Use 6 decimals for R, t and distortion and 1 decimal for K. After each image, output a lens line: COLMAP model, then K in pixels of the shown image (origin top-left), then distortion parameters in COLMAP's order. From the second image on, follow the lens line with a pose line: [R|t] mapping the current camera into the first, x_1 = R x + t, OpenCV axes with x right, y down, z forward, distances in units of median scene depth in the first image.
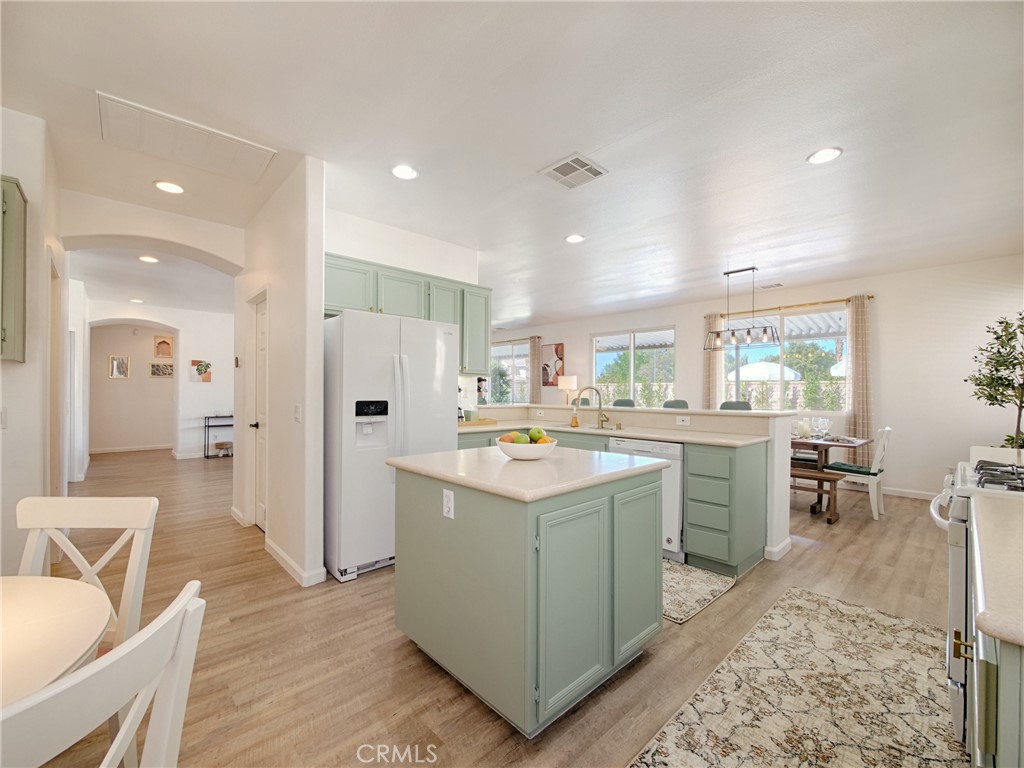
lens RADIAL K [[432.4, 0, 512.9], [0, 432.4, 390.1], [0, 0, 1]] dist [-0.005159, 0.000232]
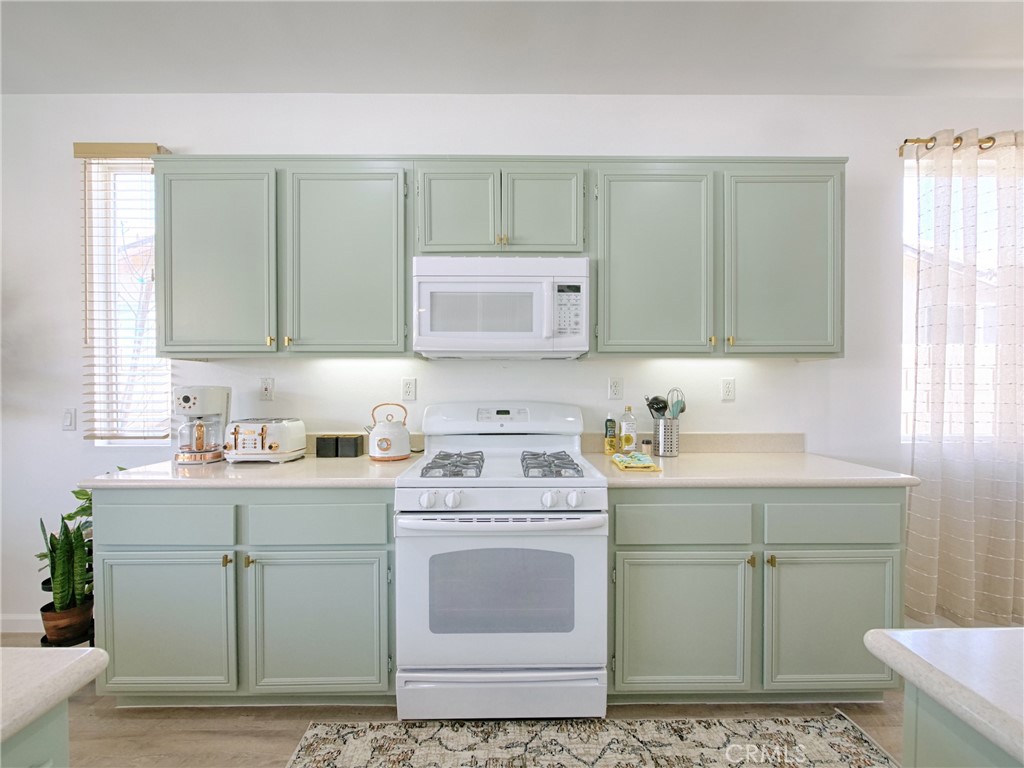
lens RADIAL K [[432.4, 0, 512.9], [0, 432.4, 390.1], [0, 0, 1]] dist [-0.005159, 0.000232]
pose [[-0.735223, -0.013426, 0.677692, 0.388856], [-0.007902, 0.999906, 0.011237, 0.002384], [-0.677779, 0.002906, -0.735260, 1.524119]]
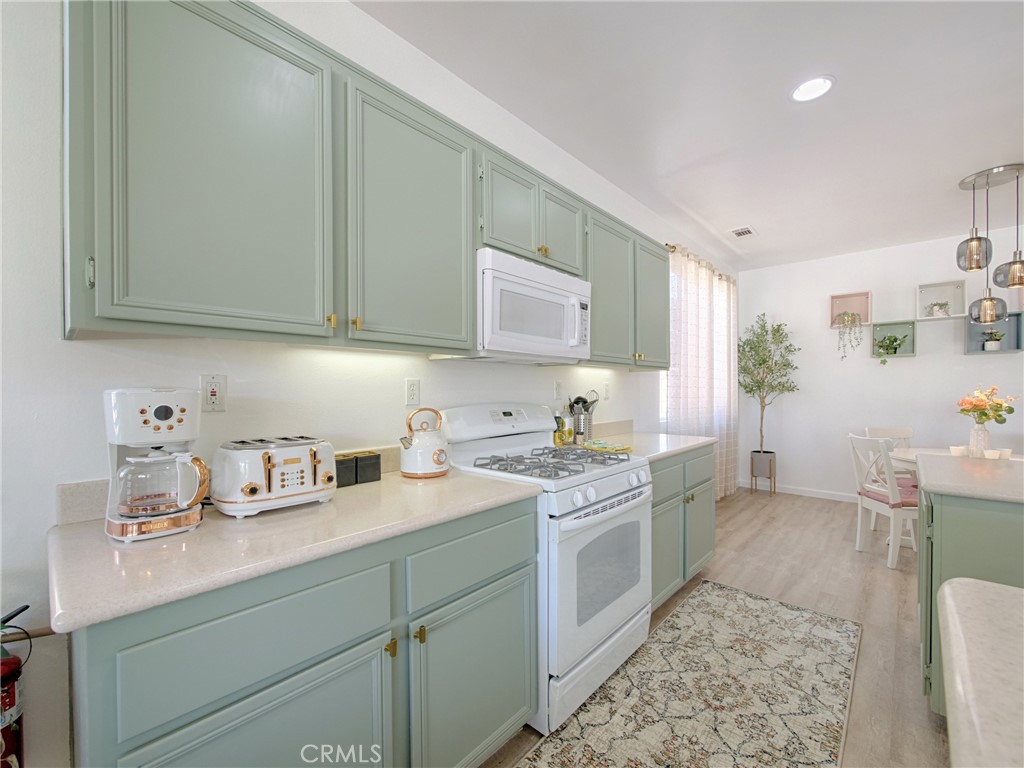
lens RADIAL K [[430.2, 0, 513.9], [0, 430.2, 387.8], [0, 0, 1]] dist [-0.009990, -0.000308]
pose [[-0.996871, -0.004978, -0.078893, 1.244762], [-0.004384, 0.999961, -0.007707, 0.012564], [0.078929, -0.007337, -0.996853, 1.856655]]
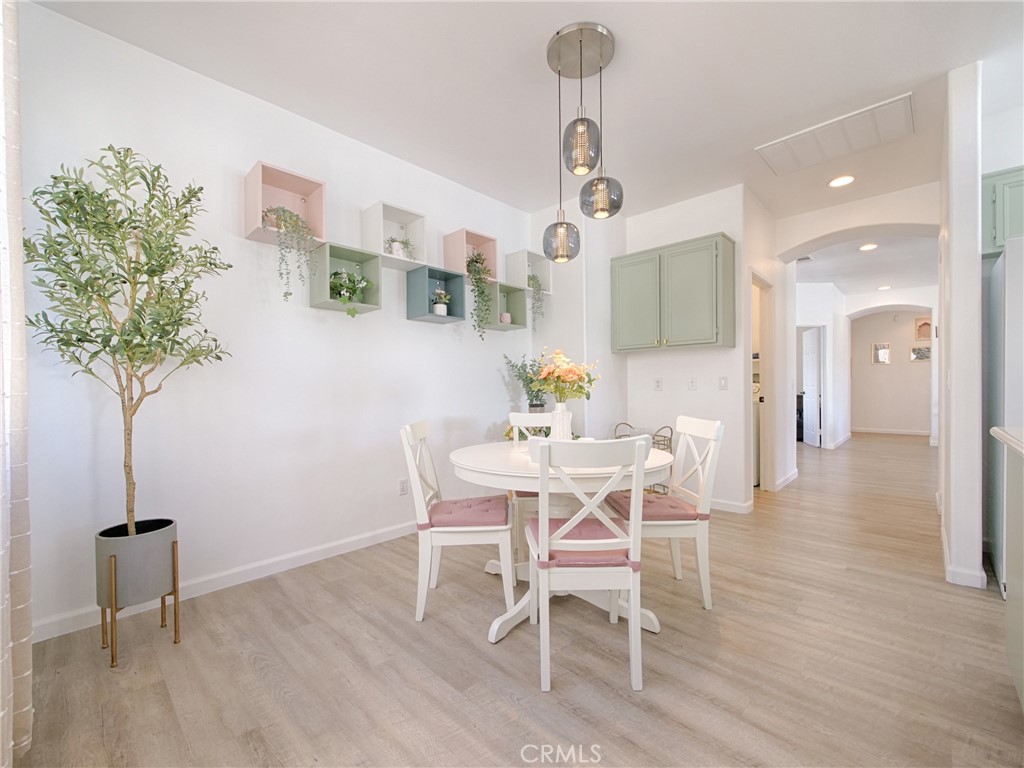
lens RADIAL K [[432.4, 0, 512.9], [0, 432.4, 390.1], [0, 0, 1]] dist [-0.005159, 0.000232]
pose [[0.056874, 0.004794, -0.998370, 0.461852], [0.013090, 0.999899, 0.005547, 0.089086], [0.998296, -0.013384, 0.056806, 0.138946]]
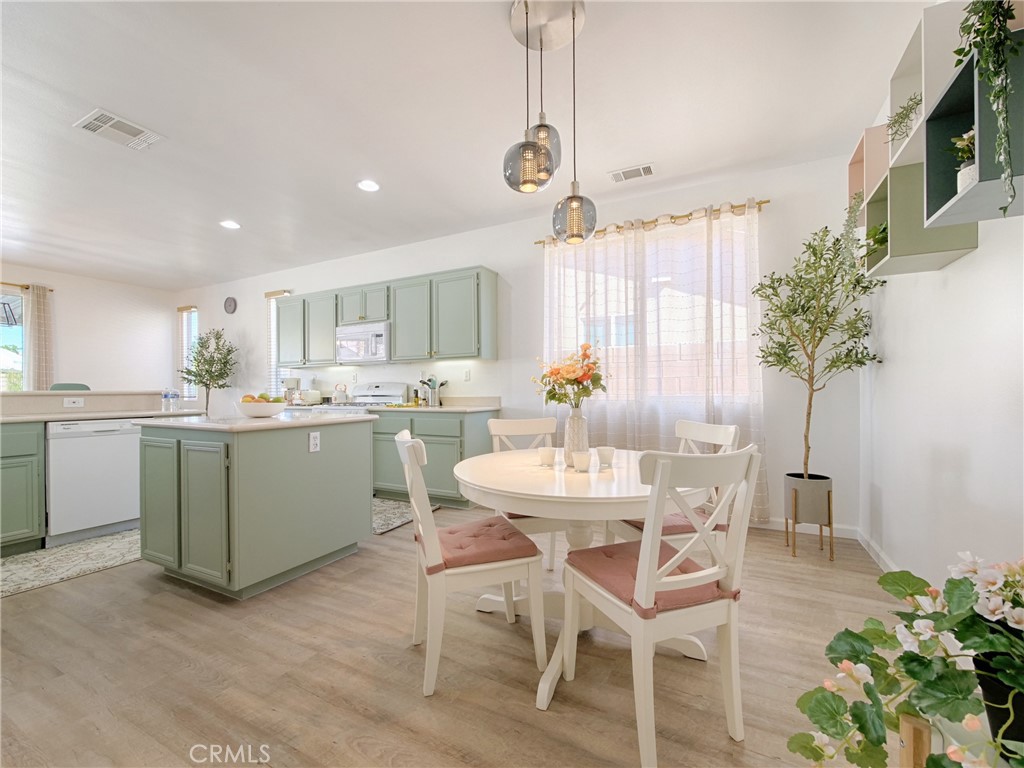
lens RADIAL K [[432.4, 0, 512.9], [0, 432.4, 390.1], [0, 0, 1]] dist [-0.005159, 0.000232]
pose [[-0.335769, -0.004751, 0.941932, -1.626265], [0.001812, 0.999982, 0.005690, 0.080723], [-0.941942, 0.003617, -0.335755, 0.819559]]
